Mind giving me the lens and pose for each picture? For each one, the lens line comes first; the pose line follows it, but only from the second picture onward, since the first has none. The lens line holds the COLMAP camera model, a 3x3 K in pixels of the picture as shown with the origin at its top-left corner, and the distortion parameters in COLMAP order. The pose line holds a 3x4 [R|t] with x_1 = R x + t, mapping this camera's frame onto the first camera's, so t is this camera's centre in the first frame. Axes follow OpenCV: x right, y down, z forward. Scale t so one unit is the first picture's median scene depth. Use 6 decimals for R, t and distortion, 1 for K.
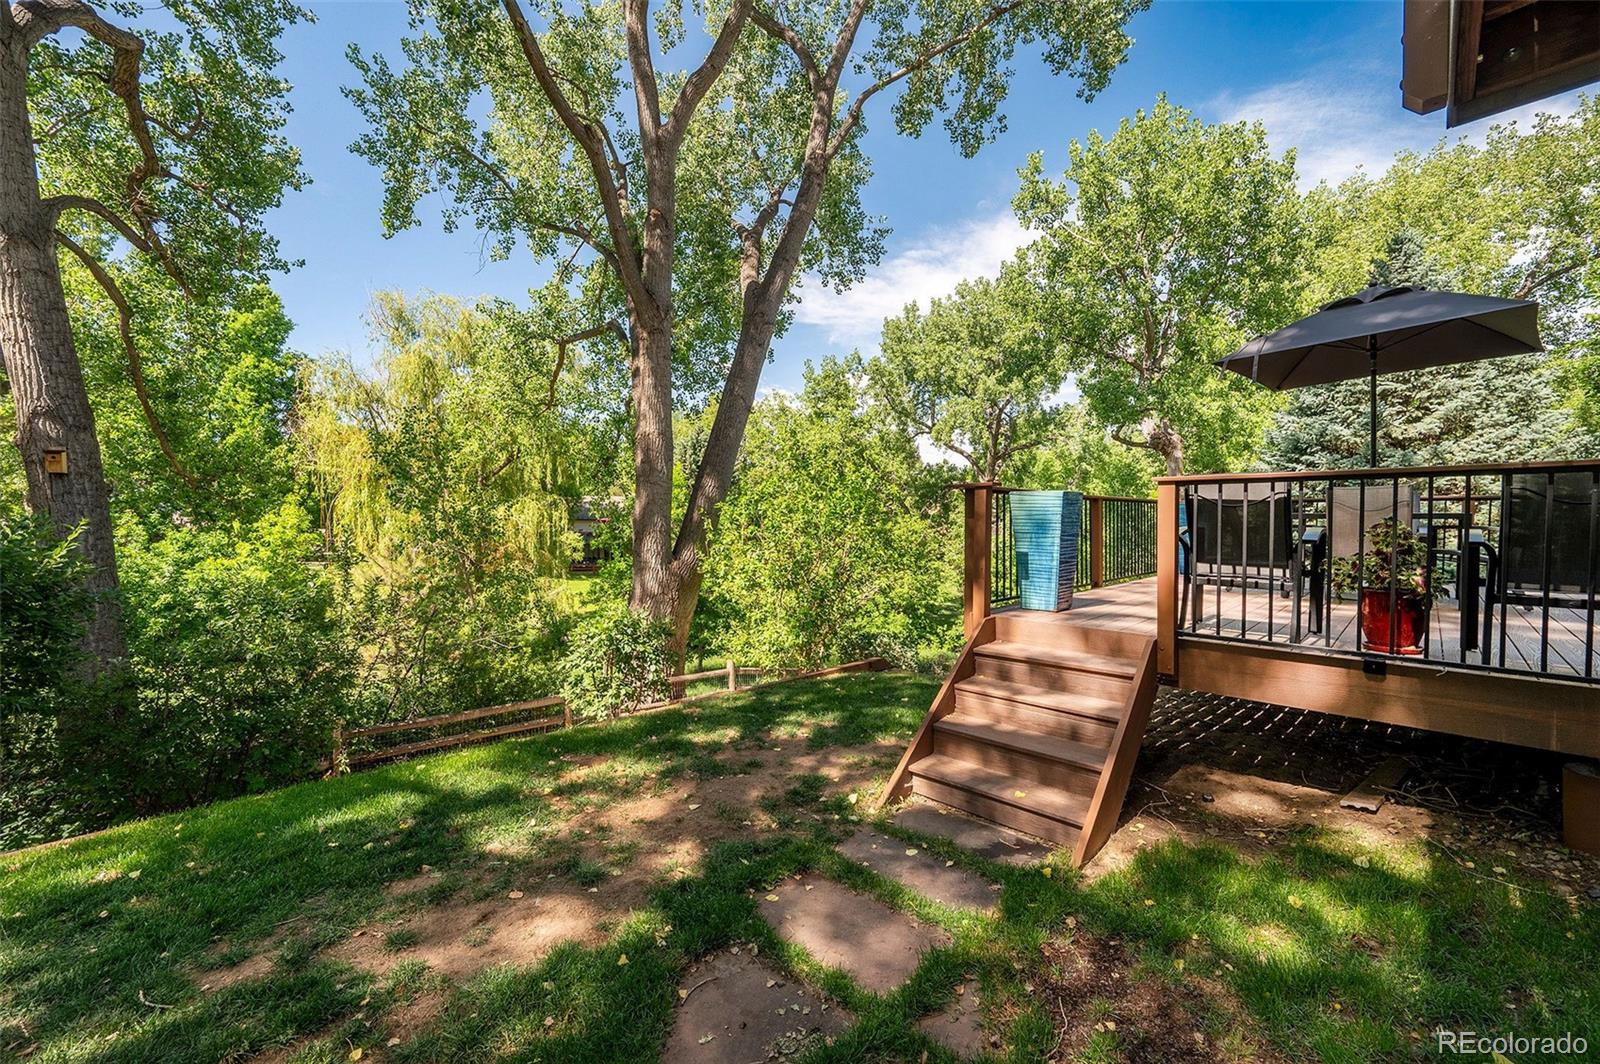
lens RADIAL K [[638.7, 0, 800.0], [0, 638.7, 532.0], [0, 0, 1]] dist [0.001331, -0.000196]
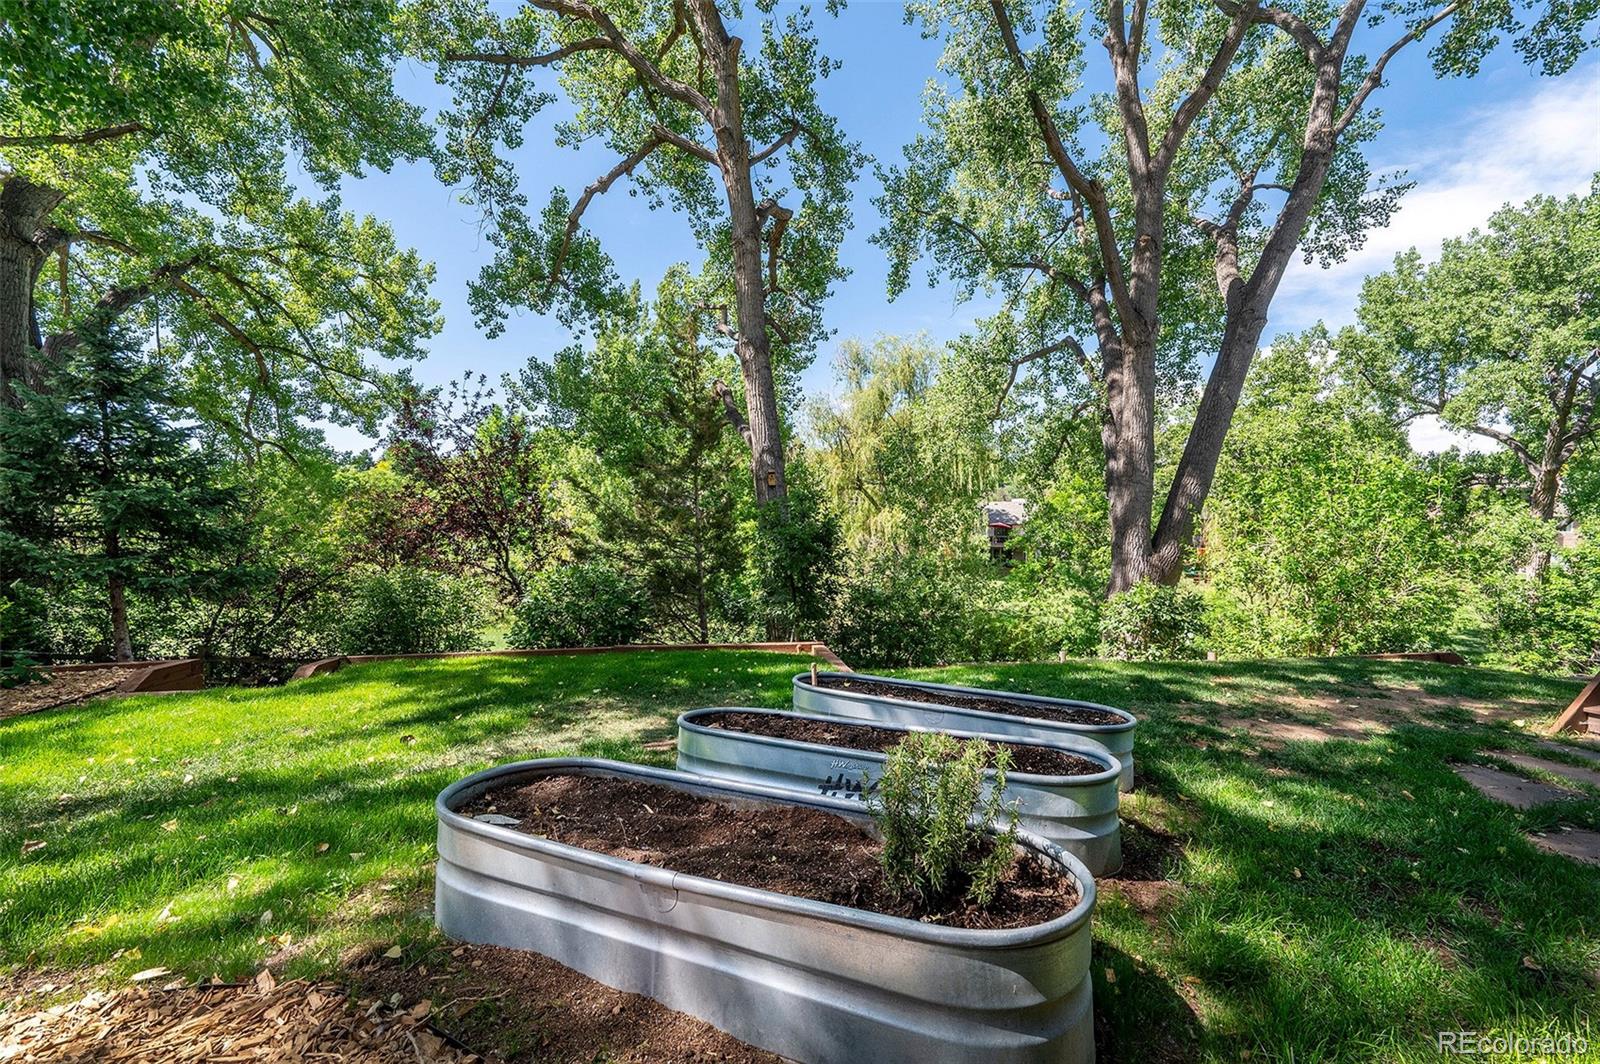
lens RADIAL K [[633.2, 0, 800.0], [0, 633.2, 532.0], [0, 0, 1]] dist [-0.002382, 0.000706]
pose [[0.842992, 0.010944, -0.537815, -0.047556], [-0.016251, 0.999855, -0.005128, 0.008682], [0.537681, 0.013063, 0.843047, -0.084462]]
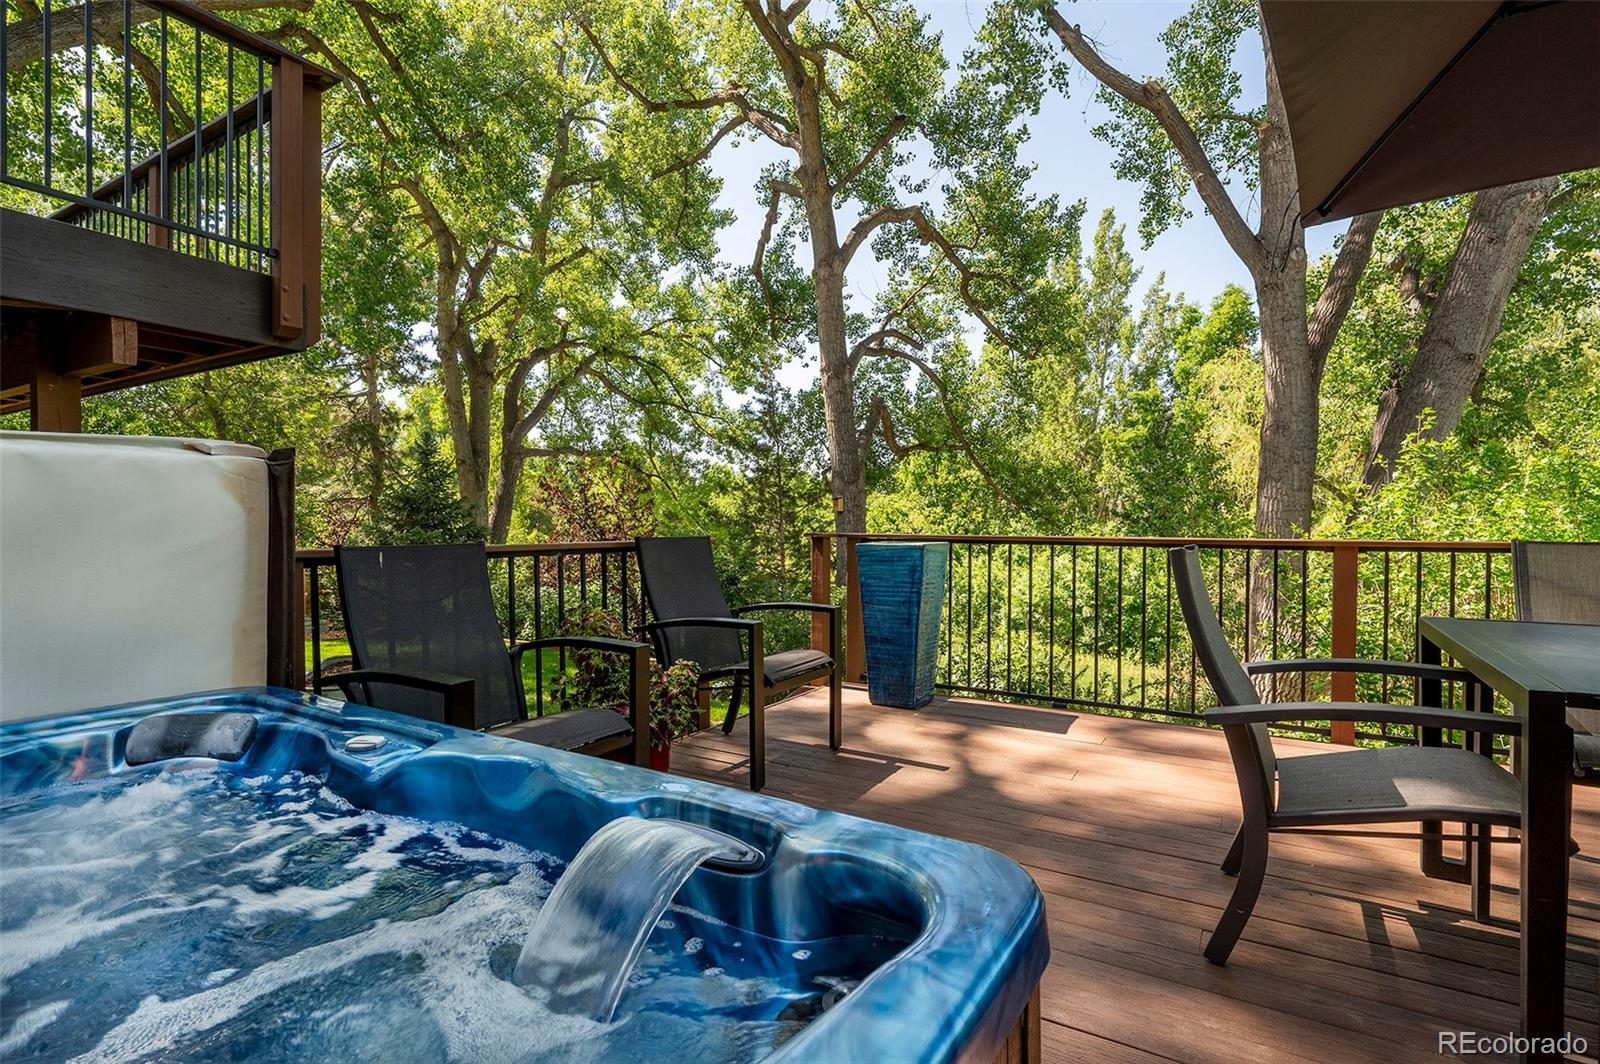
lens RADIAL K [[779.7, 0, 800.0], [0, 779.7, 532.0], [0, 0, 1]] dist [-0.000850, 0.000513]
pose [[0.237961, 0.011944, -0.971201, 0.180426], [-0.018964, 0.999791, 0.007649, -0.011593], [0.971090, 0.016598, 0.238138, 0.095406]]
